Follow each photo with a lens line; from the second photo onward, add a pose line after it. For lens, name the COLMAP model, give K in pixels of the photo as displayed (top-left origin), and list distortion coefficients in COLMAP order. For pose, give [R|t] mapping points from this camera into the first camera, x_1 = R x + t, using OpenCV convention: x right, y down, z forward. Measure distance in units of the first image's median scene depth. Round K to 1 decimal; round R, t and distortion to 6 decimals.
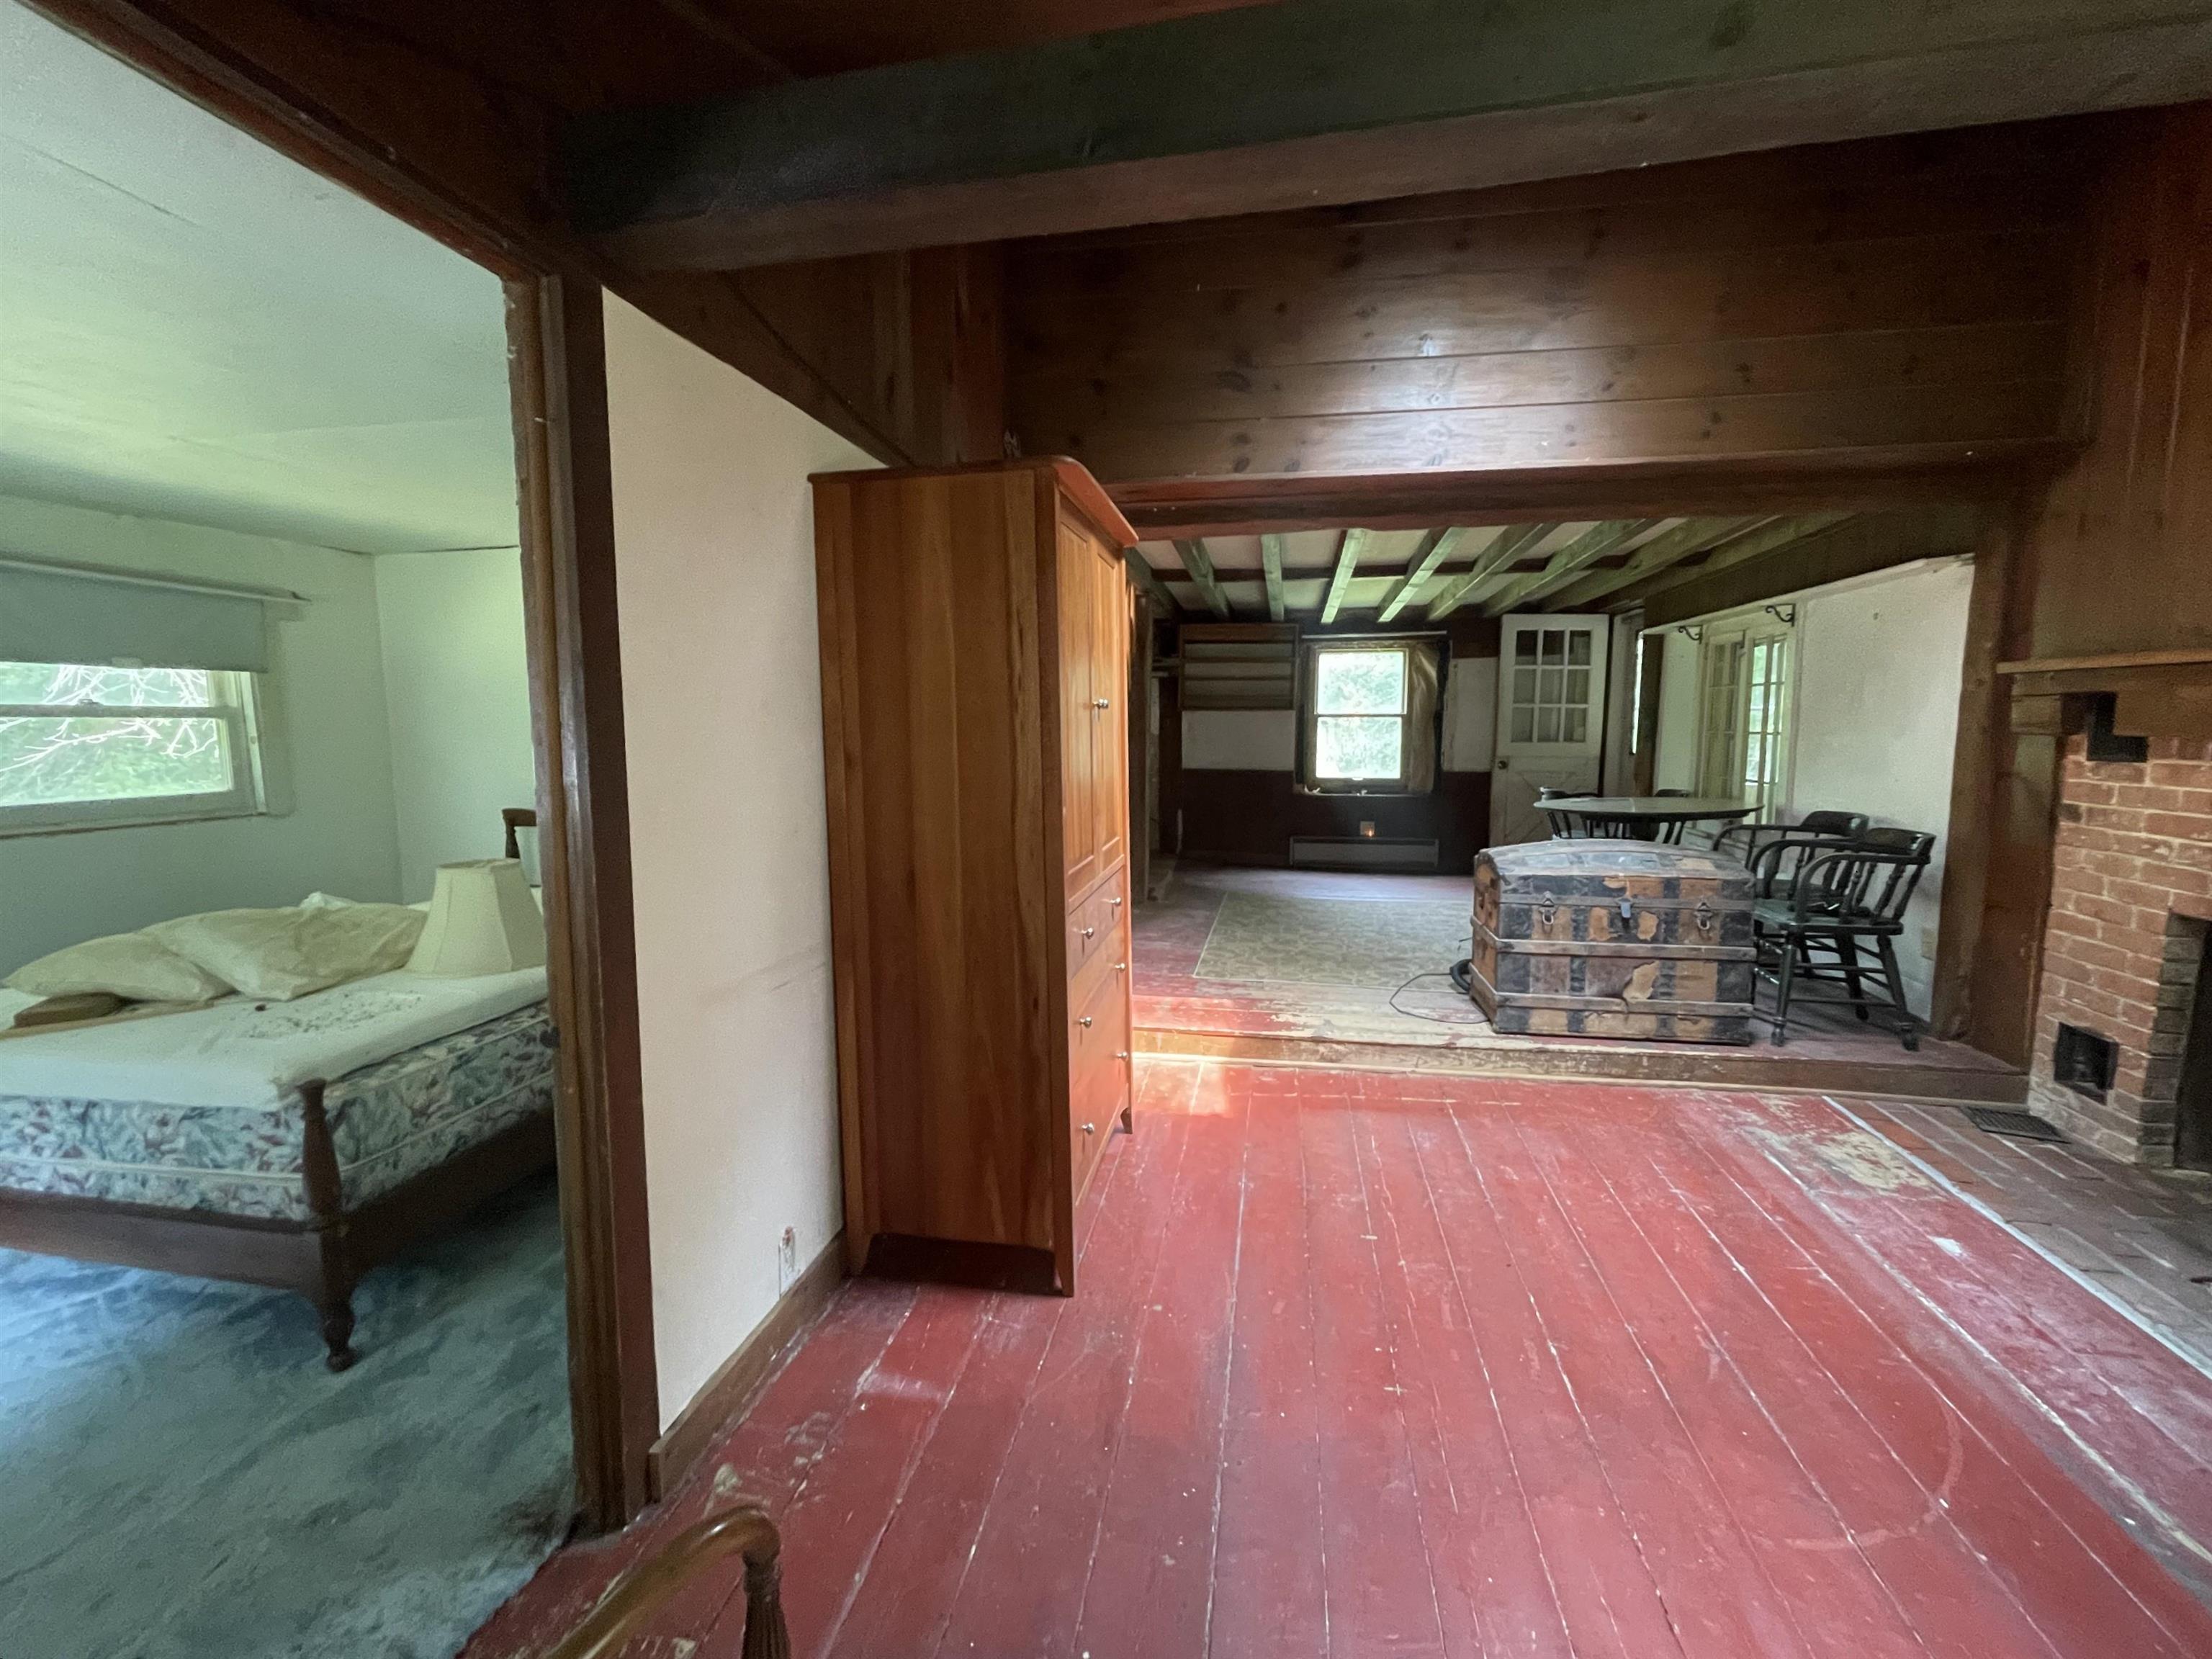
lens RADIAL K [[890.3, 0, 1112.8], [0, 890.3, 820.2], [0, 0, 1]] dist [-0.003984, 0.000952]
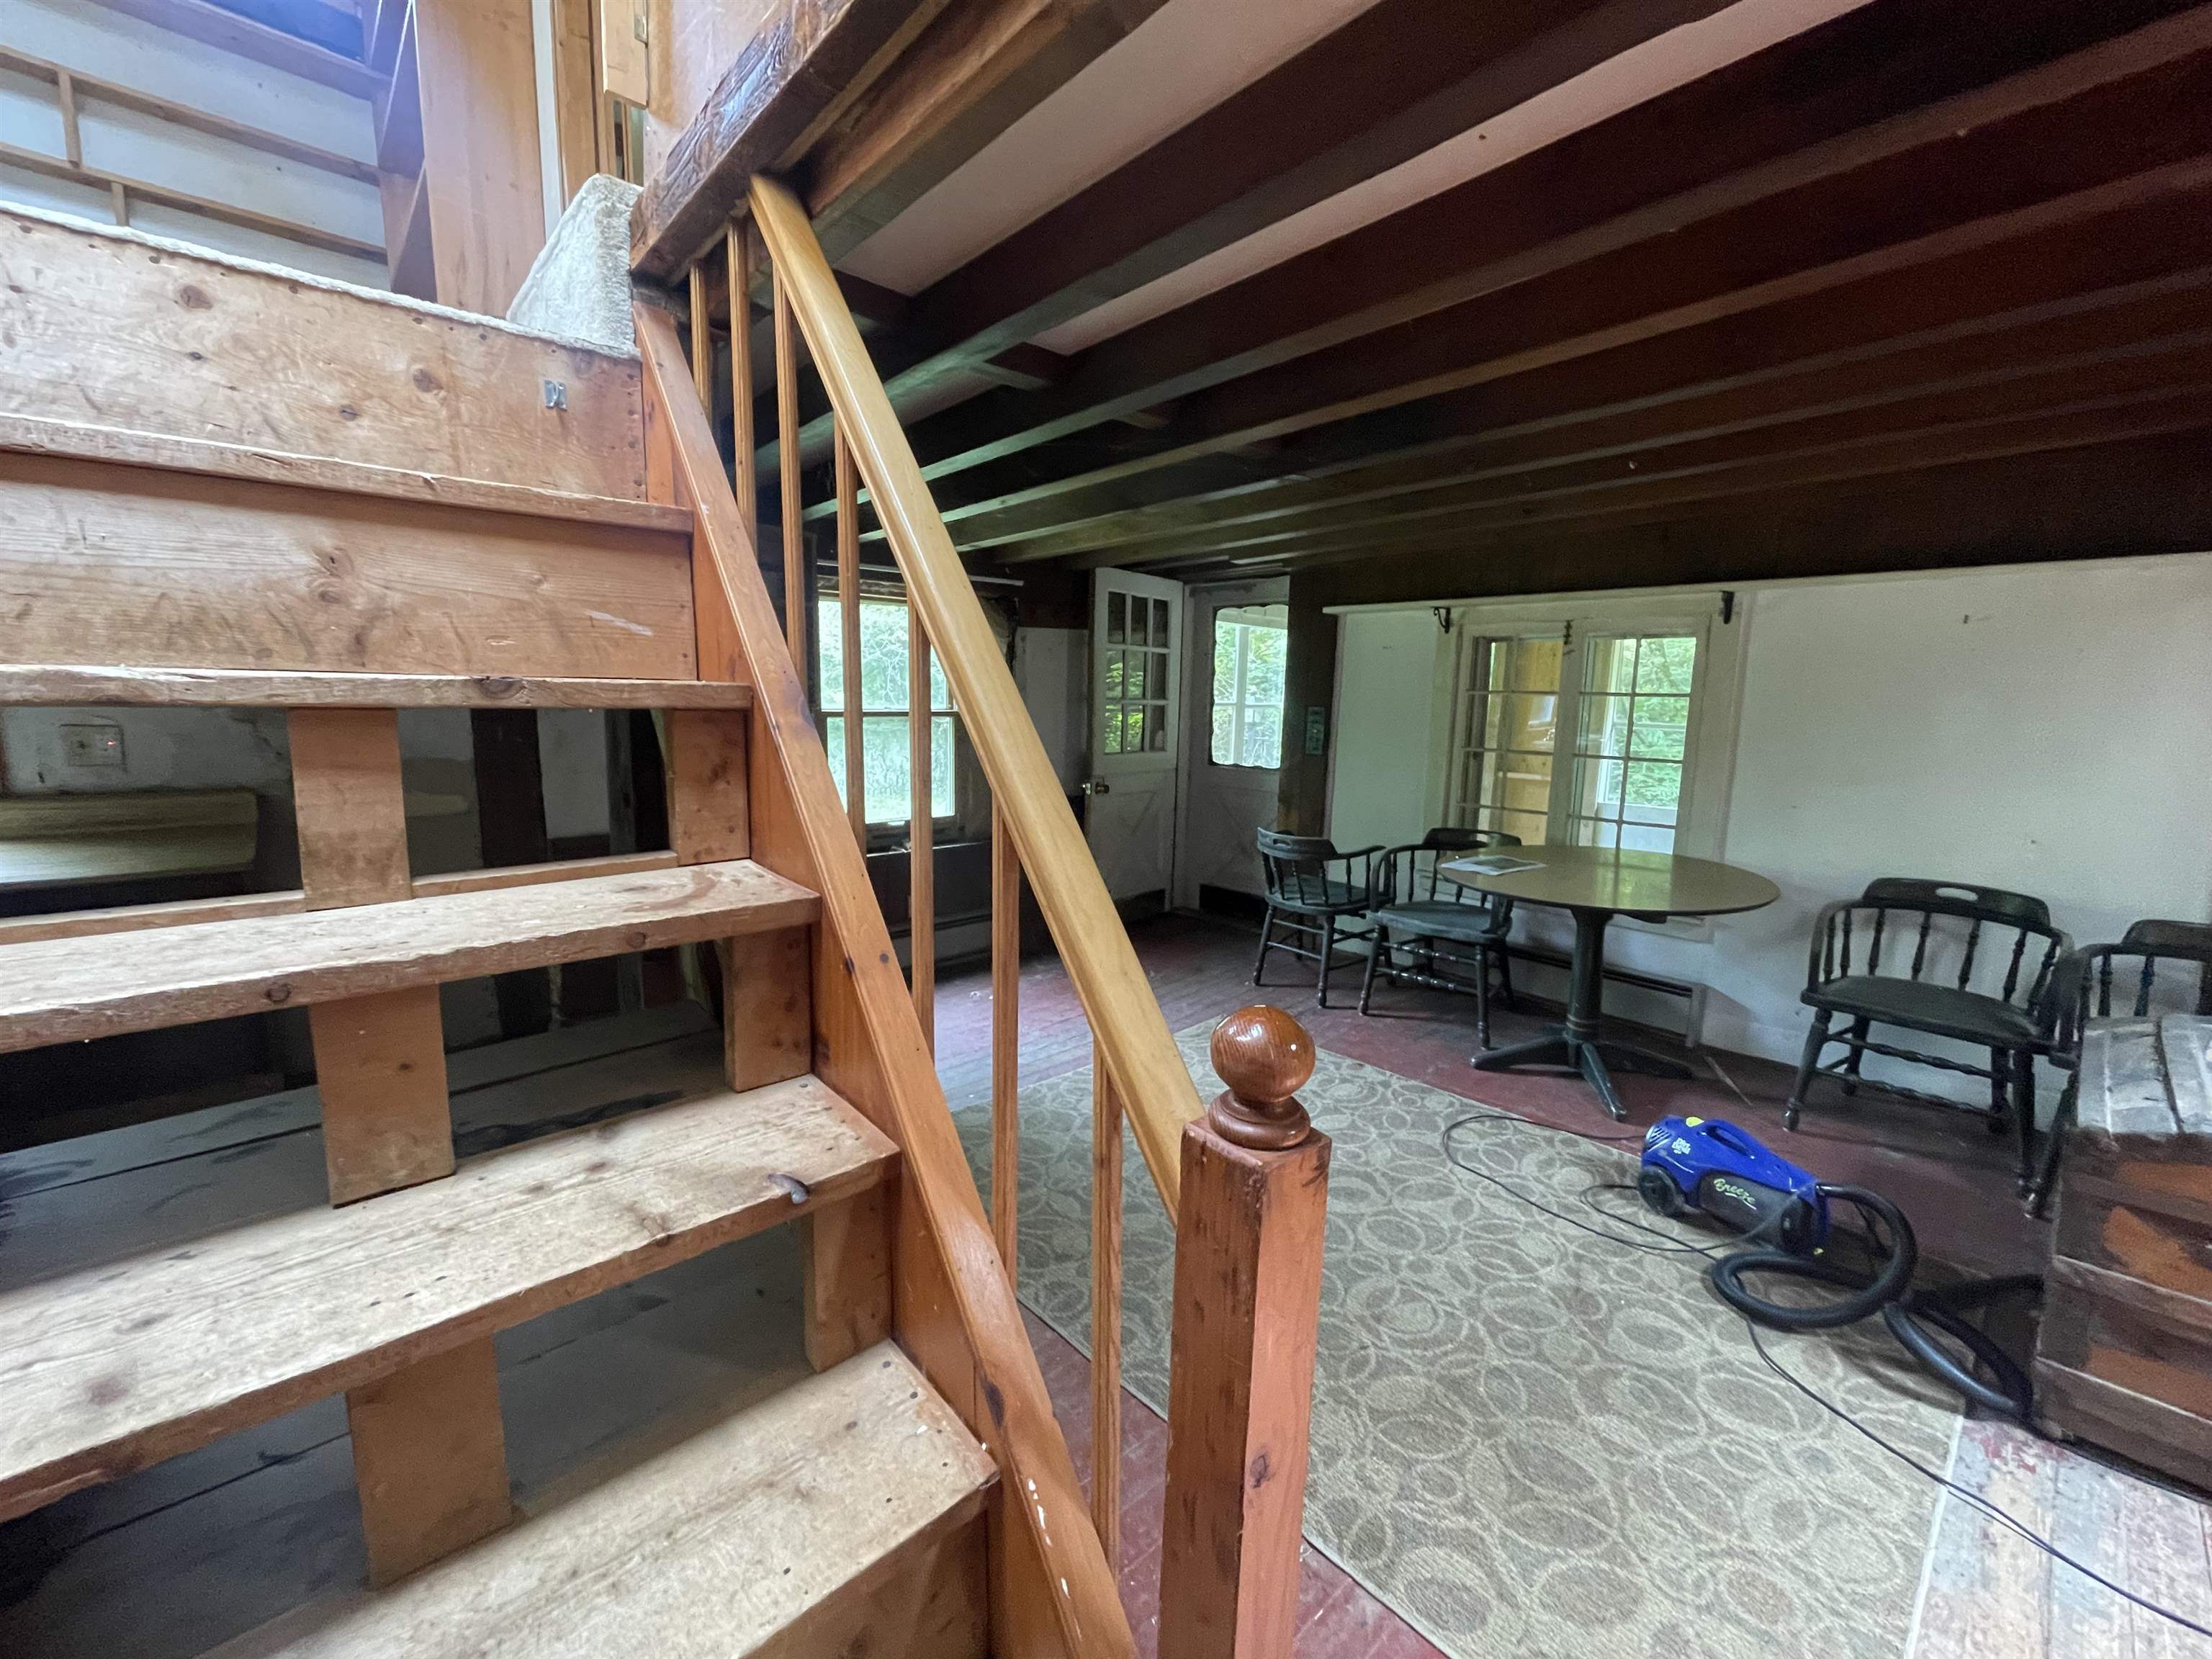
lens RADIAL K [[890.3, 0, 1110.9], [0, 890.3, 826.8], [0, 0, 1]] dist [-0.003984, 0.000952]
pose [[0.612729, -0.102219, 0.783655, -0.241633], [0.070516, 0.994716, 0.074614, -0.208805], [-0.787141, 0.009542, 0.616699, 1.427911]]
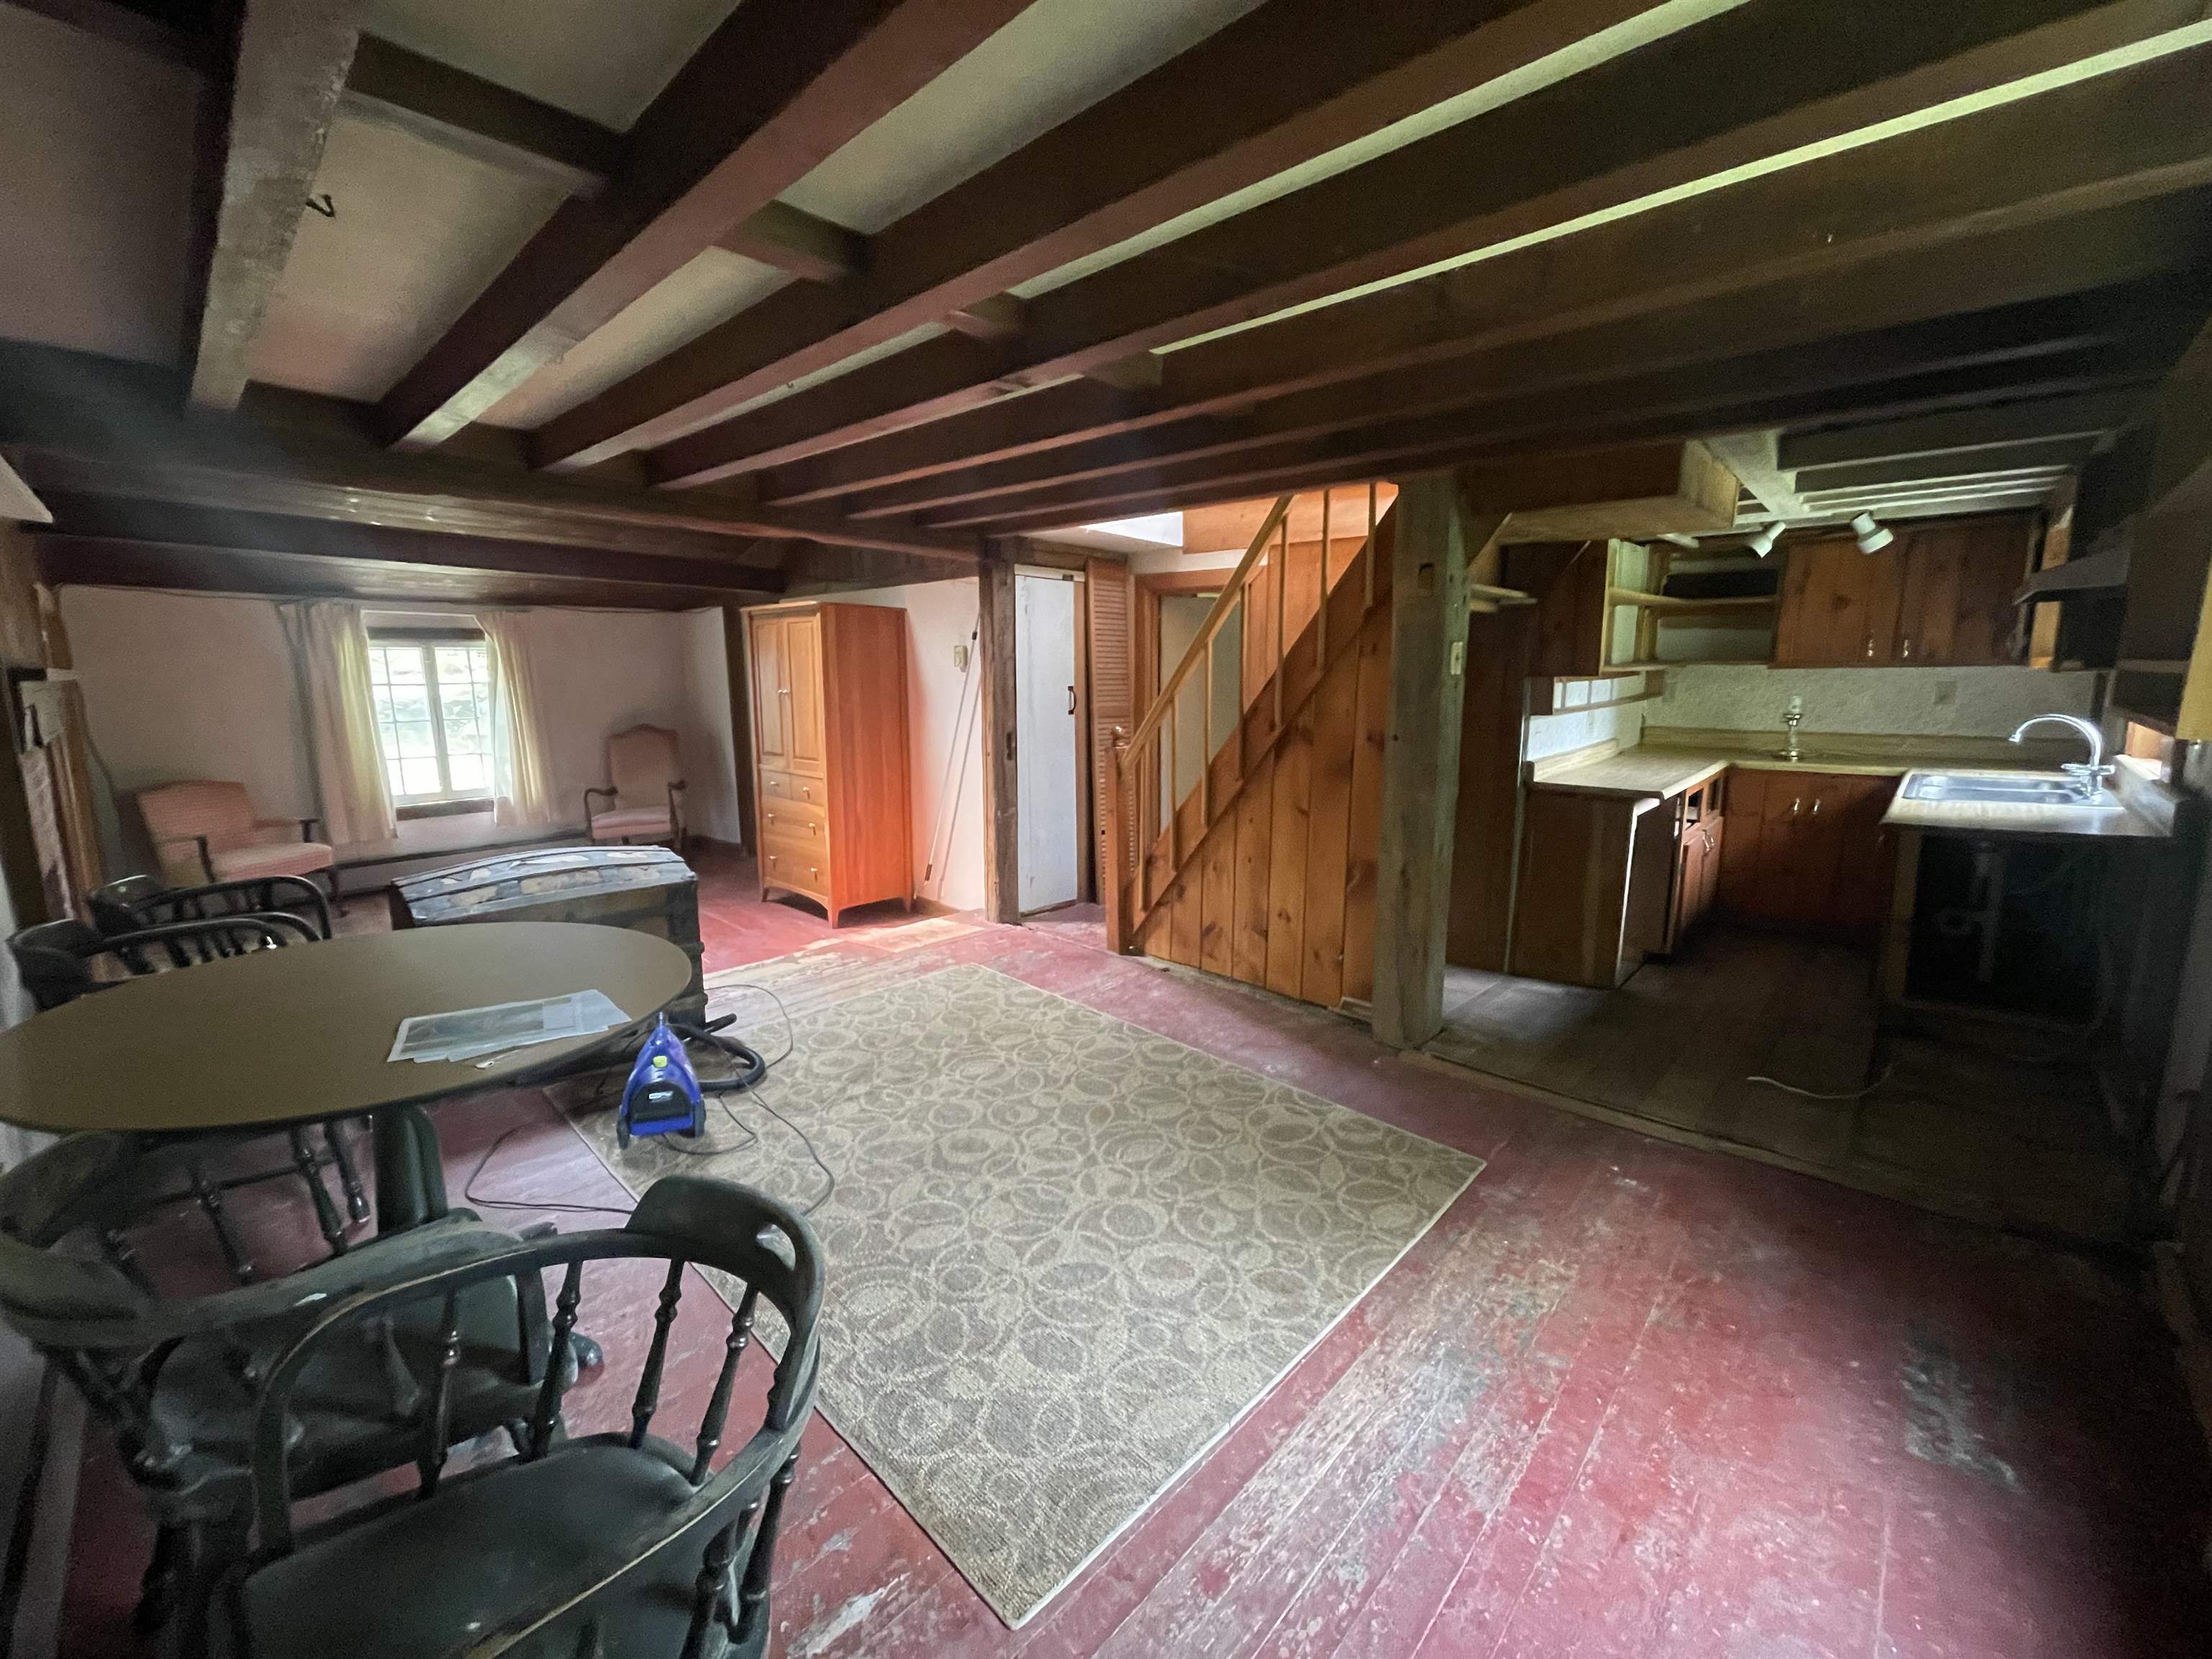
lens RADIAL K [[890.3, 0, 1104.2], [0, 890.3, 827.2], [0, 0, 1]] dist [-0.003984, 0.000952]
pose [[-0.552489, 0.141997, -0.821336, 1.188554], [-0.091136, 0.969183, 0.228862, -0.312267], [0.828523, 0.201297, -0.522522, 2.320170]]
